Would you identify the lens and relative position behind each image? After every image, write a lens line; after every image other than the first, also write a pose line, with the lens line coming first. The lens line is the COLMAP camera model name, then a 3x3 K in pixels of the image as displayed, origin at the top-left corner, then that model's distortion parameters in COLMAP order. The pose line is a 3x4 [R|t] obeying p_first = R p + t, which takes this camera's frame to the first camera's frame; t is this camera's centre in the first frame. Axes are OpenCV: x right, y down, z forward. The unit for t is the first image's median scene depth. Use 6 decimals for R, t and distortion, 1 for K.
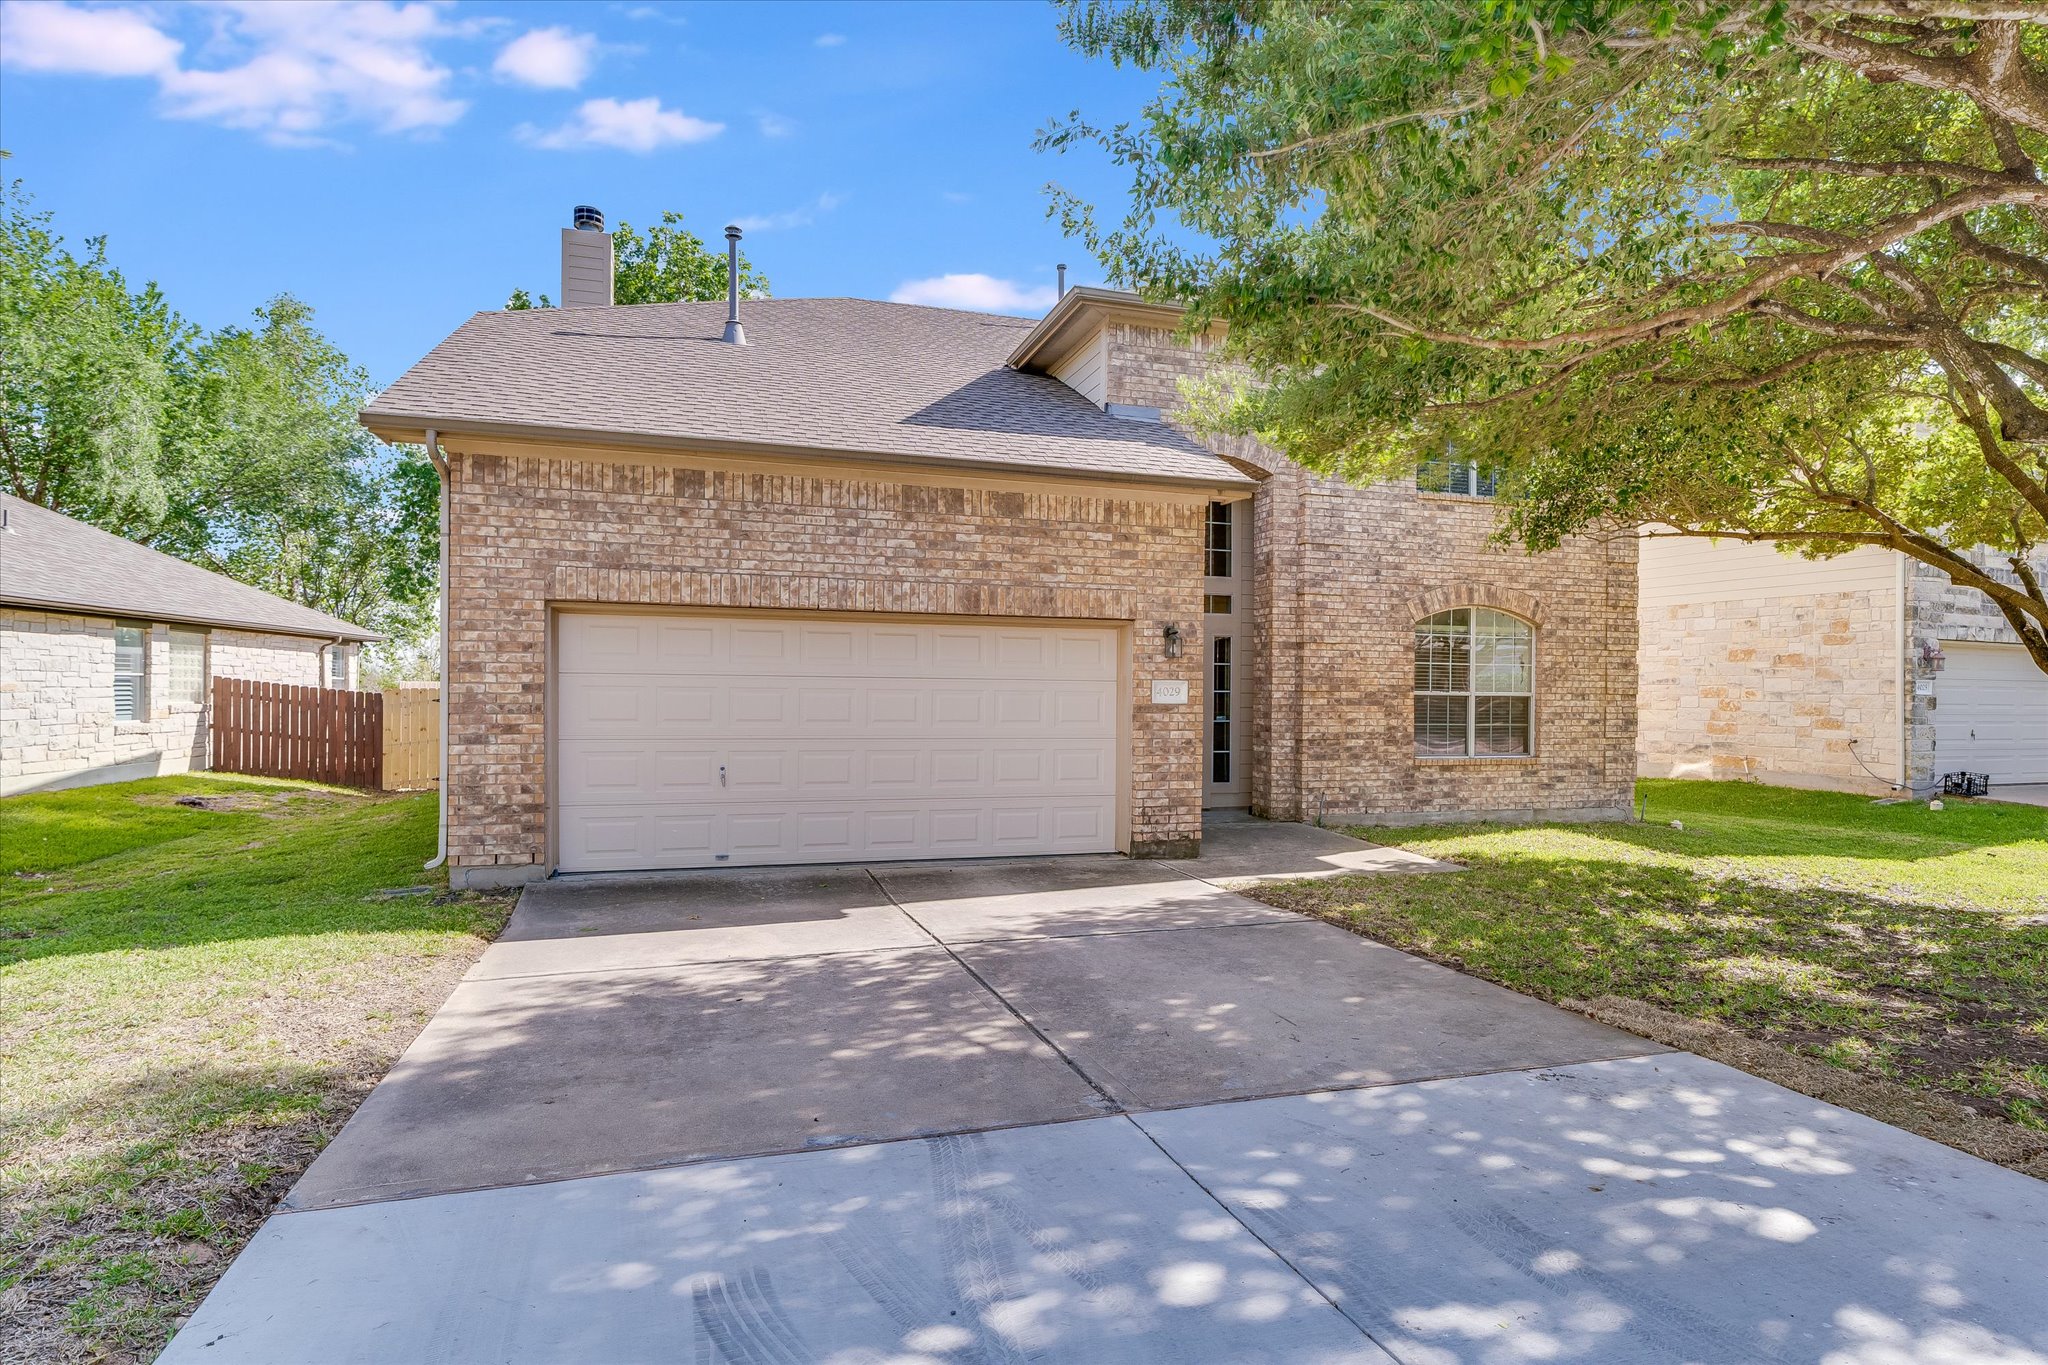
lens RADIAL K [[953.2, 0, 1048.0], [0, 953.2, 687.5], [0, 0, 1]] dist [-0.002492, -0.000236]
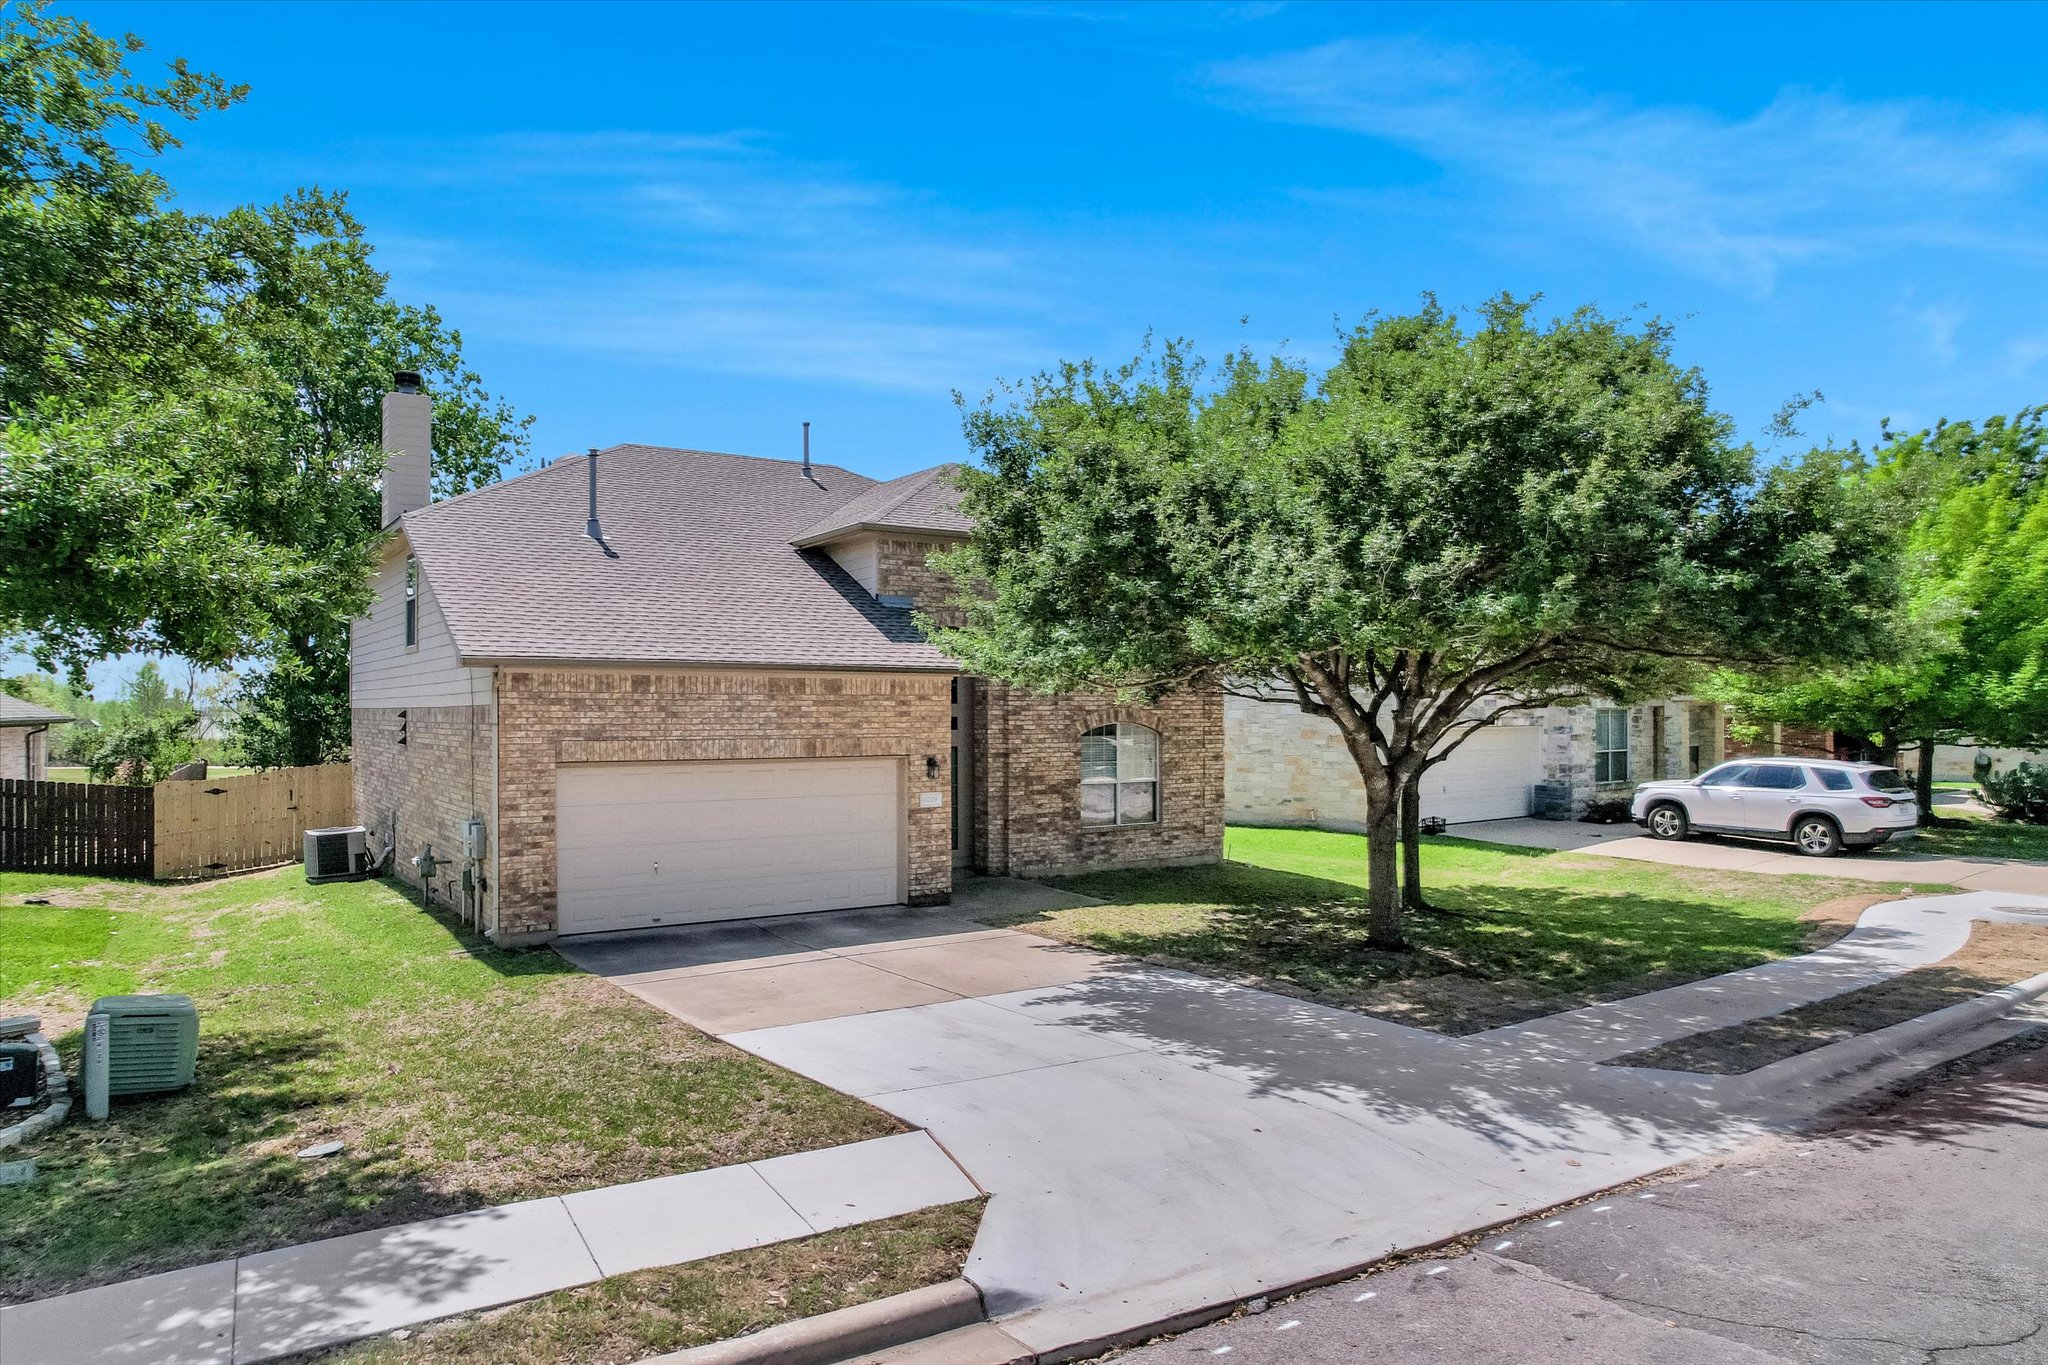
lens RADIAL K [[1071.6, 0, 961.9], [0, 1071.6, 696.6], [0, 0, 1]] dist [-0.040162, 0.000648]
pose [[0.970776, -0.008071, 0.239853, -0.243823], [0.012188, 0.999803, -0.015686, -0.136226], [-0.239679, 0.018151, 0.970683, -0.725261]]
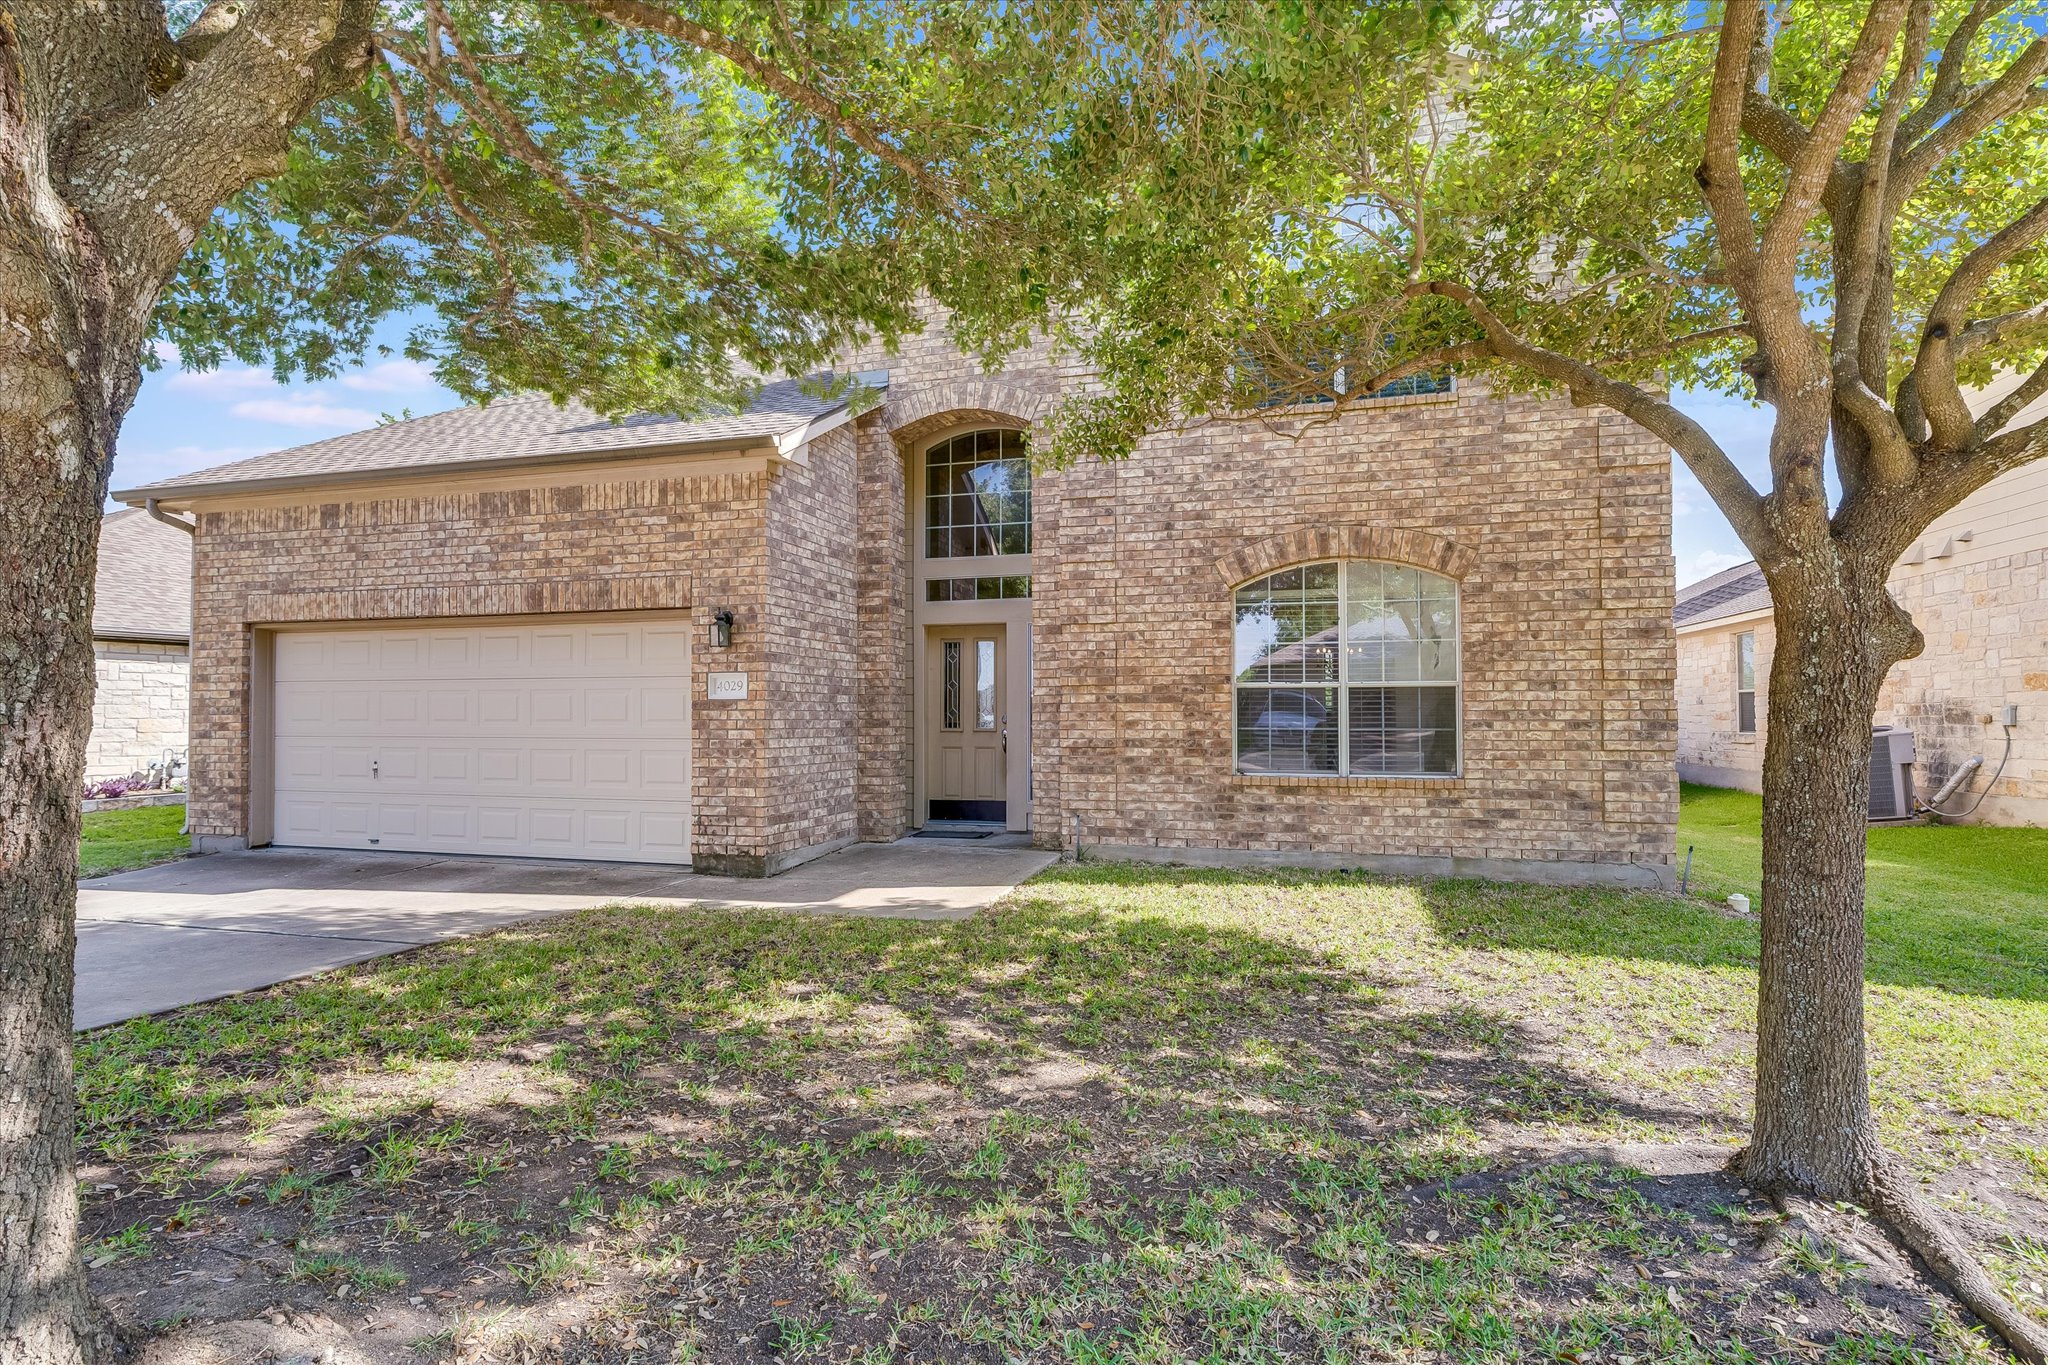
lens RADIAL K [[953.2, 0, 1048.0], [0, 953.2, 687.5], [0, 0, 1]] dist [-0.002492, -0.000236]
pose [[0.856883, -0.027503, -0.514777, 0.831166], [0.013255, 0.999421, -0.031332, 0.037245], [0.515341, 0.020025, 0.856751, 0.393649]]
